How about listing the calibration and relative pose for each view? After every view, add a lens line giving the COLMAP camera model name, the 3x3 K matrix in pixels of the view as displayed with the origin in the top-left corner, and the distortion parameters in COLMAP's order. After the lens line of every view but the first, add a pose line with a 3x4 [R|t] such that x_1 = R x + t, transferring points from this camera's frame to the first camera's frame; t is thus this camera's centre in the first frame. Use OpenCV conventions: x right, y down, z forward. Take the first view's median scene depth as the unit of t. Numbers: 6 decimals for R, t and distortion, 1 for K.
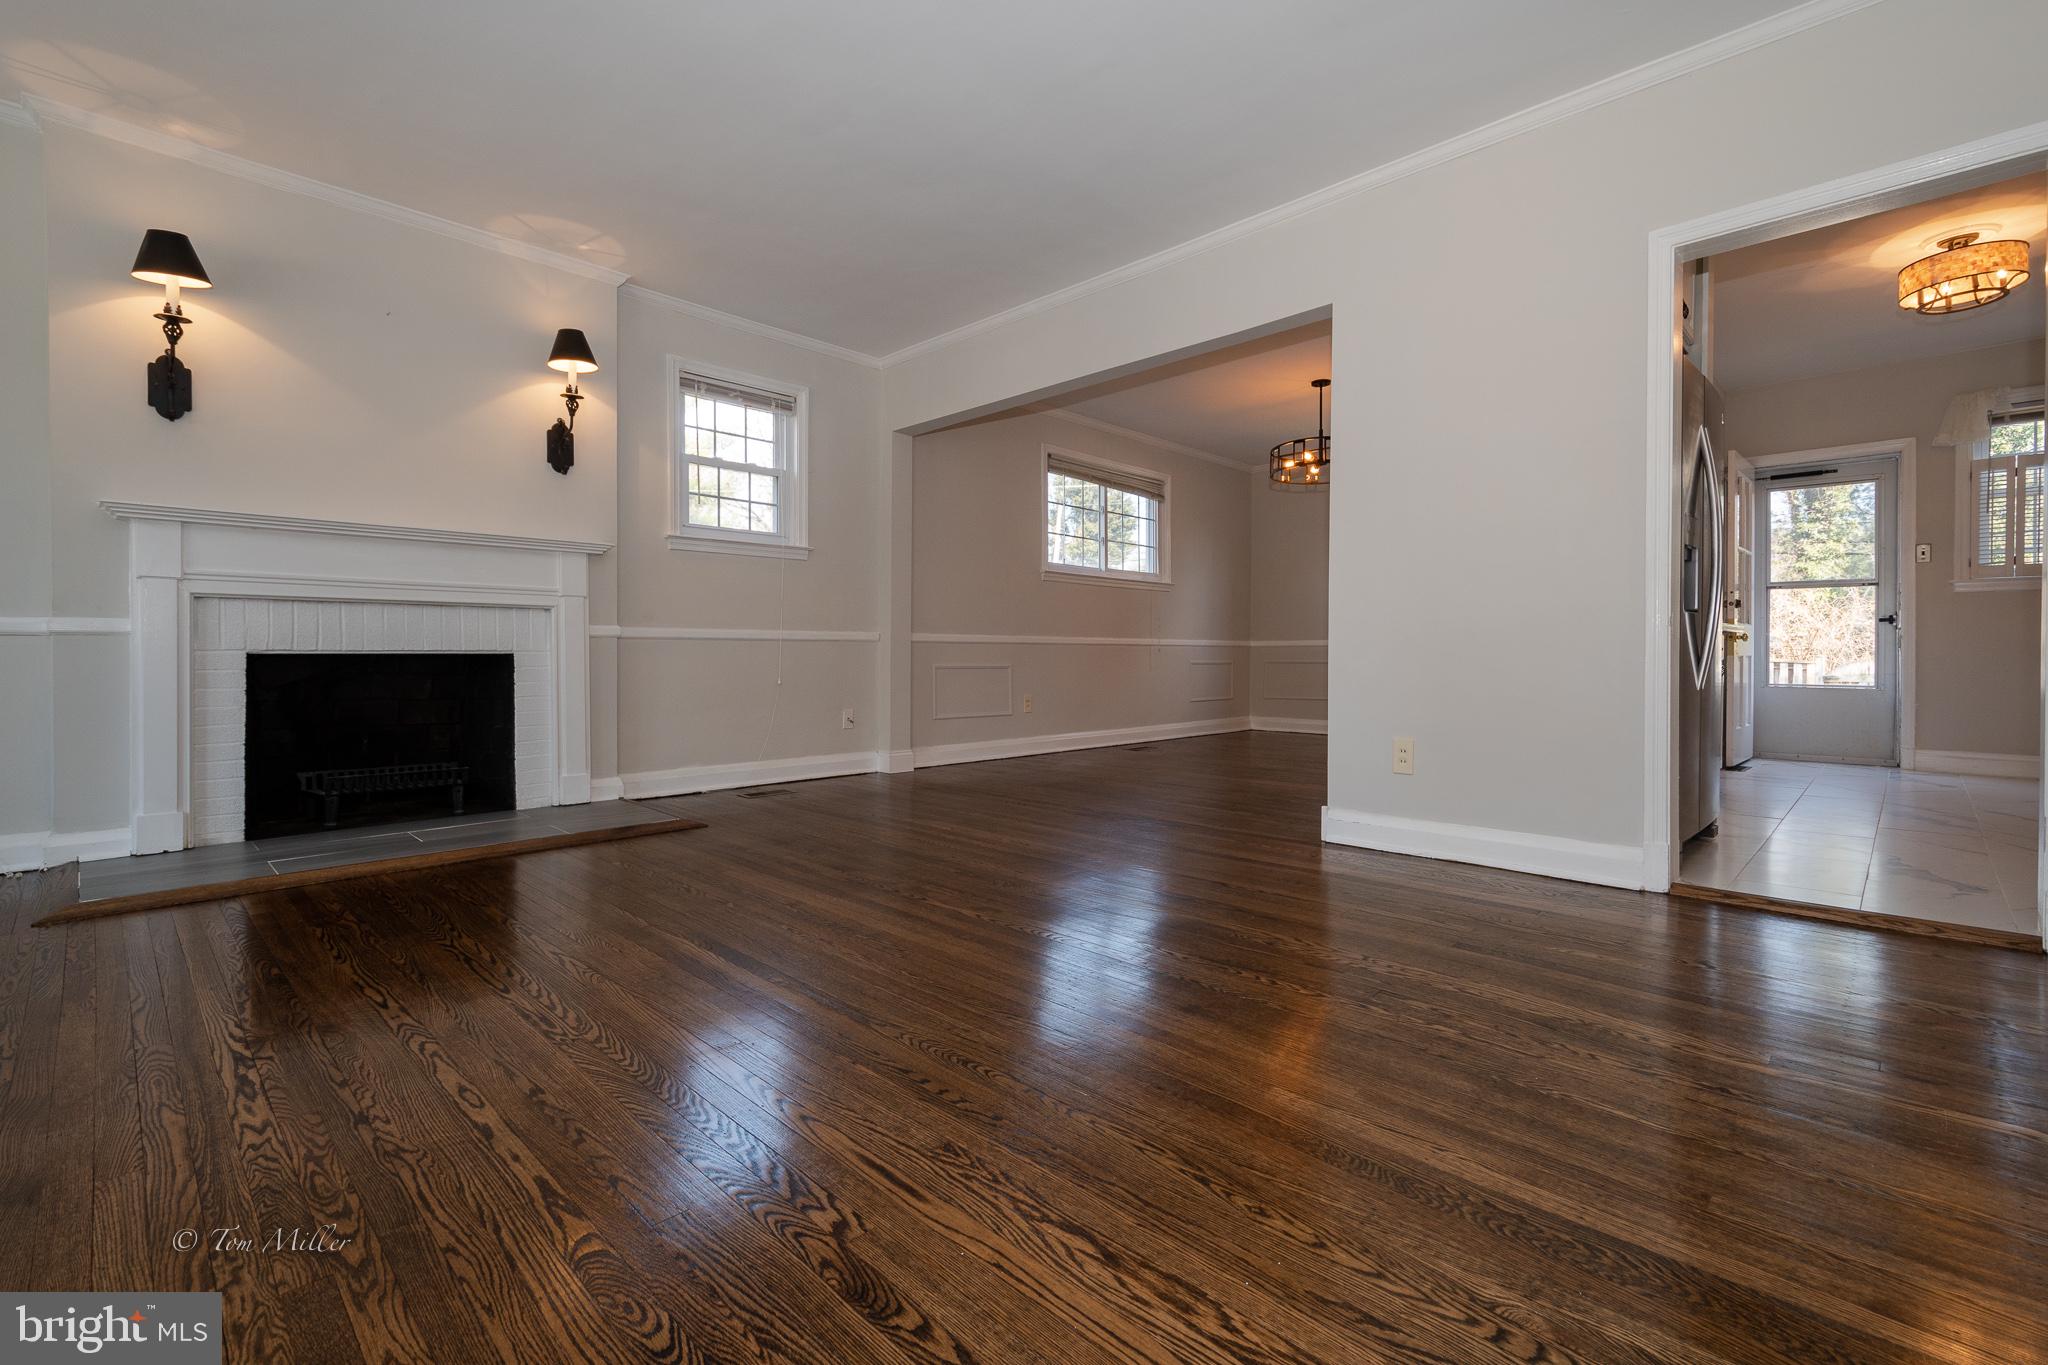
lens RADIAL K [[908.9, 0, 1030.5], [0, 908.9, 657.8], [0, 0, 1]] dist [0.003888, 0.000604]
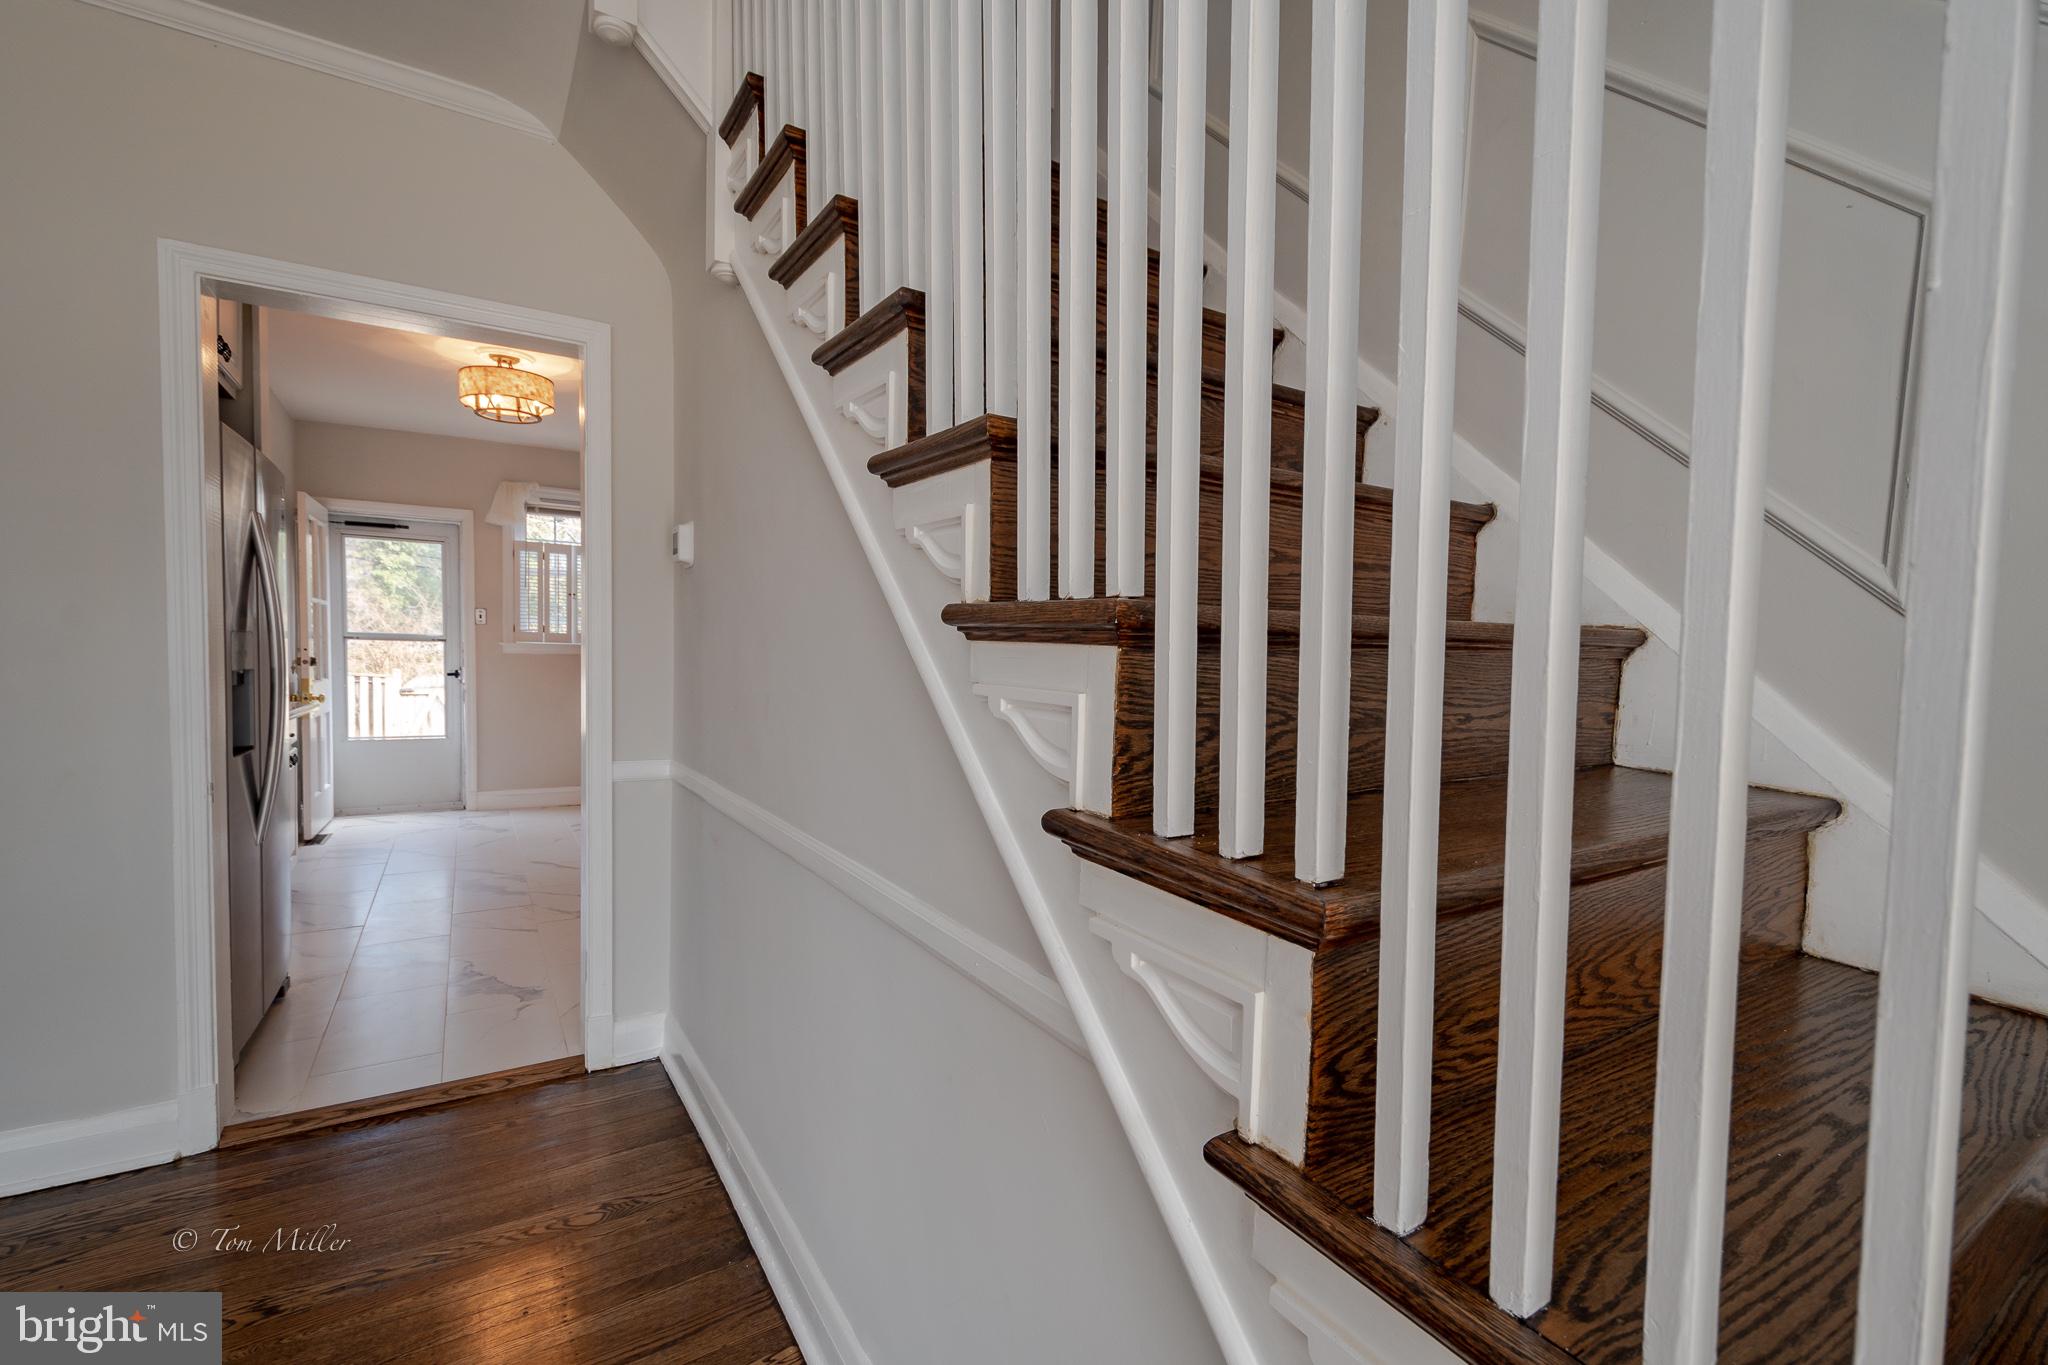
lens RADIAL K [[886.2, 0, 1027.0], [0, 886.2, 699.8], [0, 0, 1]] dist [0.006101, -0.000462]
pose [[0.238375, -0.045414, 0.970111, 0.077803], [-0.016483, 0.998573, 0.050797, -0.078627], [-0.971033, -0.028099, 0.237286, 0.089059]]
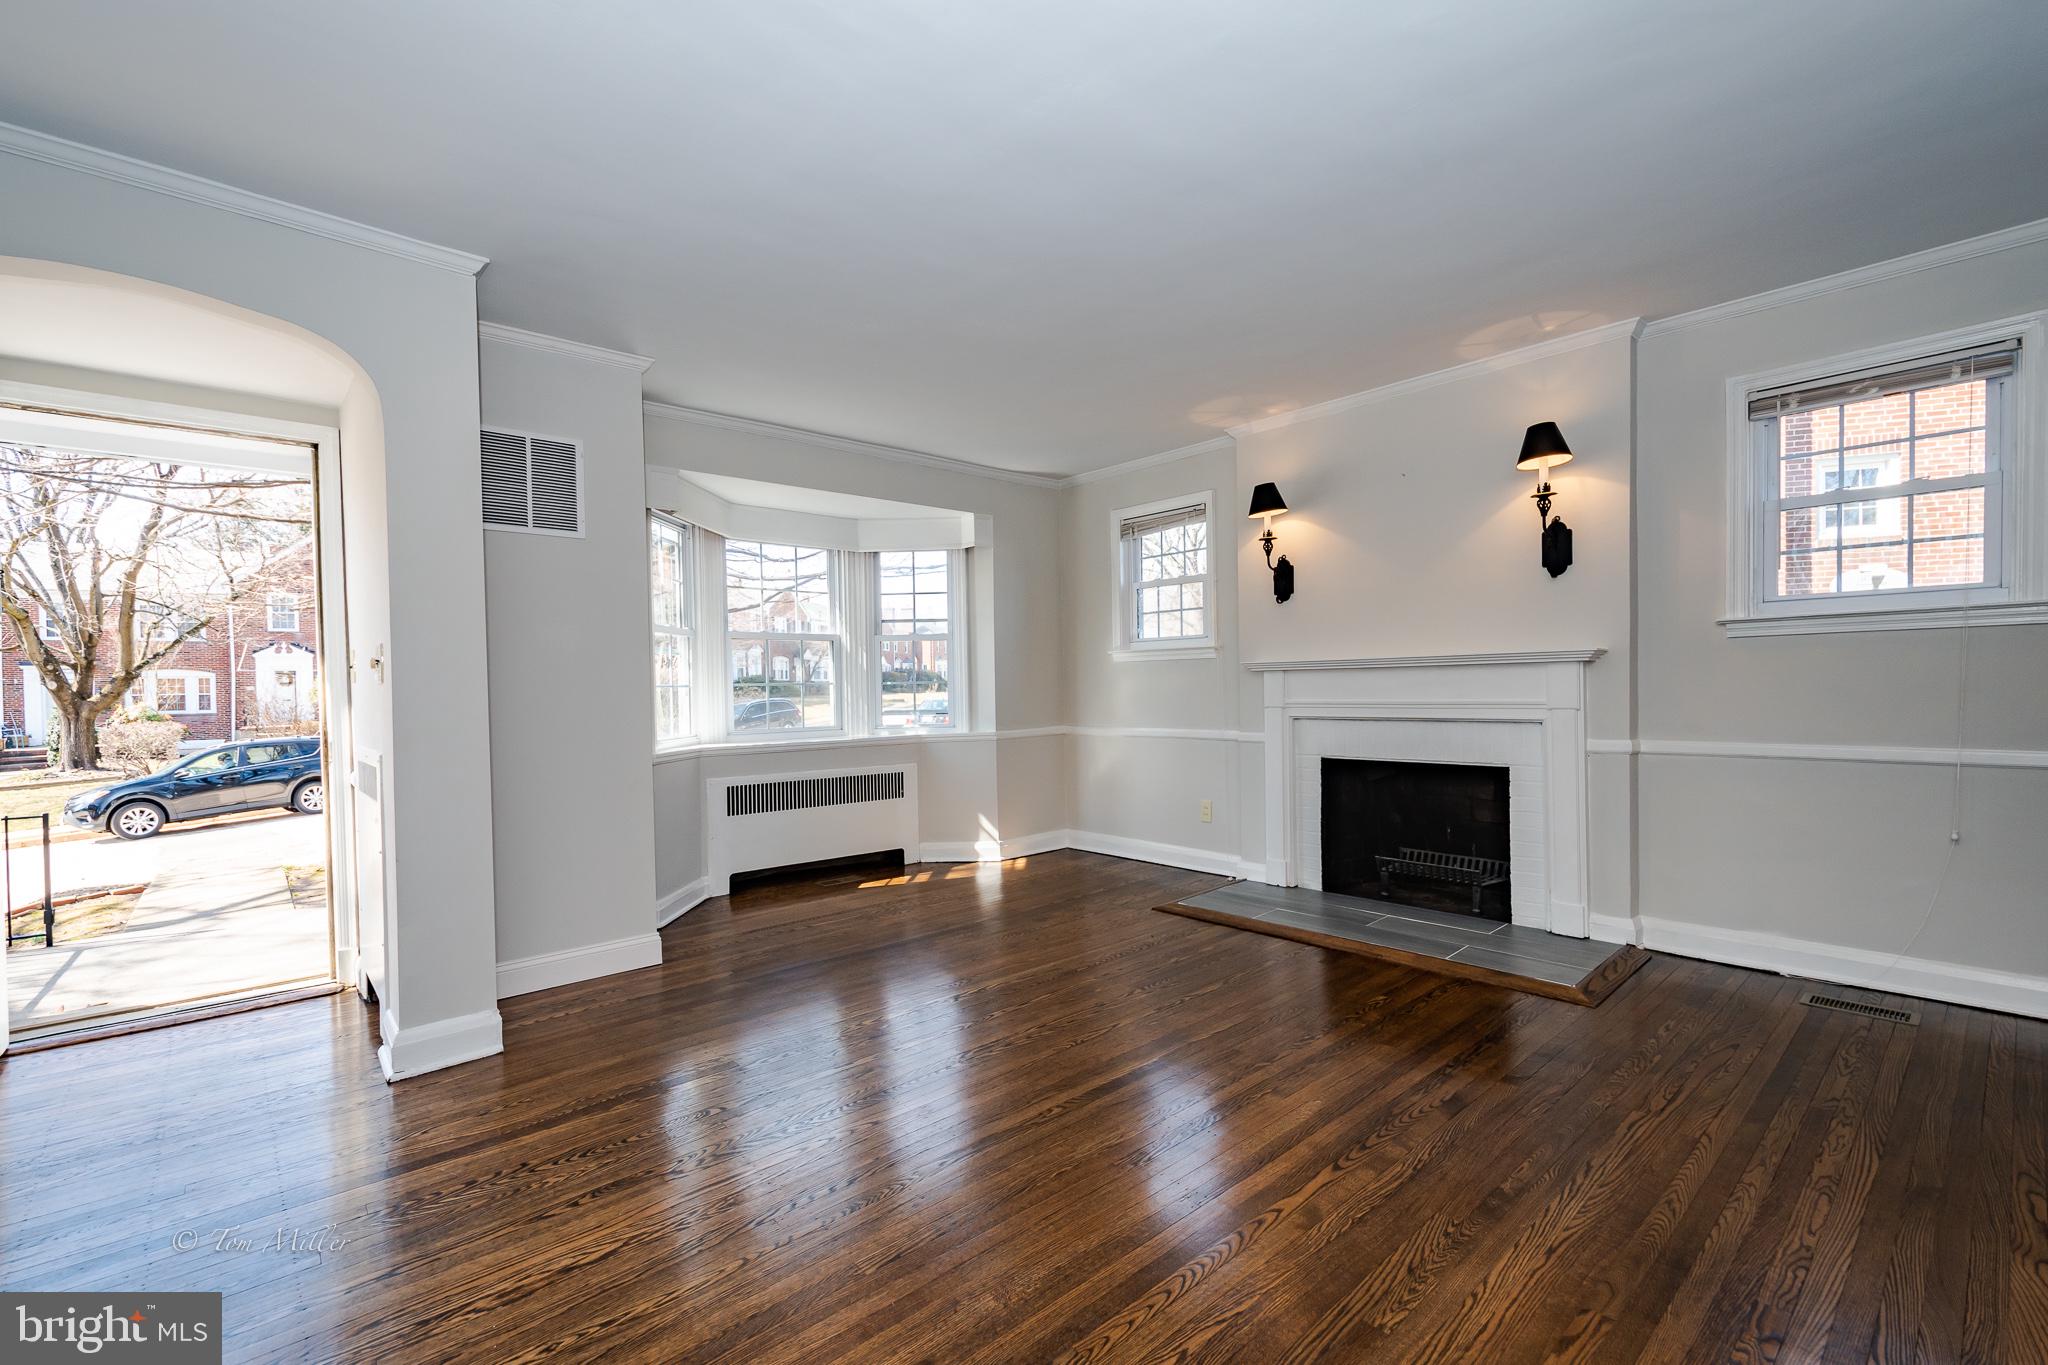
lens RADIAL K [[886.2, 0, 1027.0], [0, 886.2, 699.8], [0, 0, 1]] dist [0.006101, -0.000462]
pose [[-0.070654, 0.014903, -0.997390, 0.318081], [0.014278, 0.999801, 0.013927, -0.071757], [0.997399, -0.013257, -0.070853, 0.388297]]
